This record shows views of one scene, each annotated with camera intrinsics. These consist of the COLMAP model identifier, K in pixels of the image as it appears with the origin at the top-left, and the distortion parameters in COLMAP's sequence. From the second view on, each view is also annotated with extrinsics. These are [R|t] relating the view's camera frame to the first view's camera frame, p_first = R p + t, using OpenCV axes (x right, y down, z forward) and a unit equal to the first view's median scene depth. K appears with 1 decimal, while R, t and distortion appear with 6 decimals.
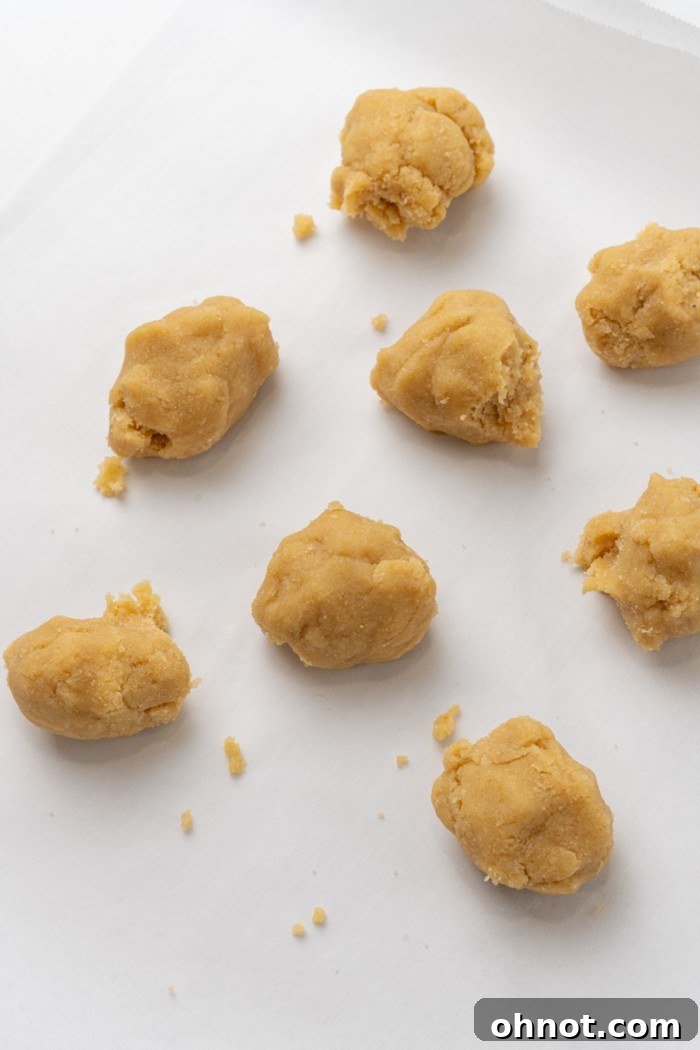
lens RADIAL K [[2348.5, 0, 352.4], [0, 2348.5, 457.7], [0, 0, 1]] dist [0.022820, -0.405407]
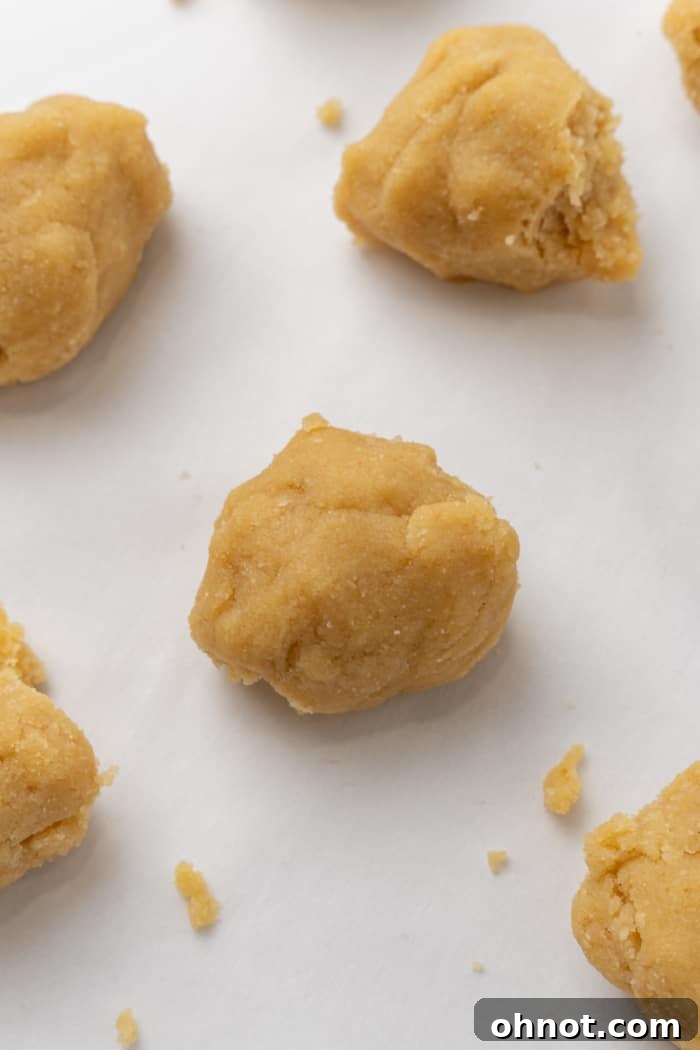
lens RADIAL K [[2348.5, 0, 352.4], [0, 2348.5, 457.7], [0, 0, 1]] dist [0.022820, -0.405407]
pose [[0.989175, -0.136623, 0.053544, -0.028694], [0.135593, 0.990511, 0.022440, 0.017321], [-0.056101, -0.014937, 0.998313, 0.437842]]
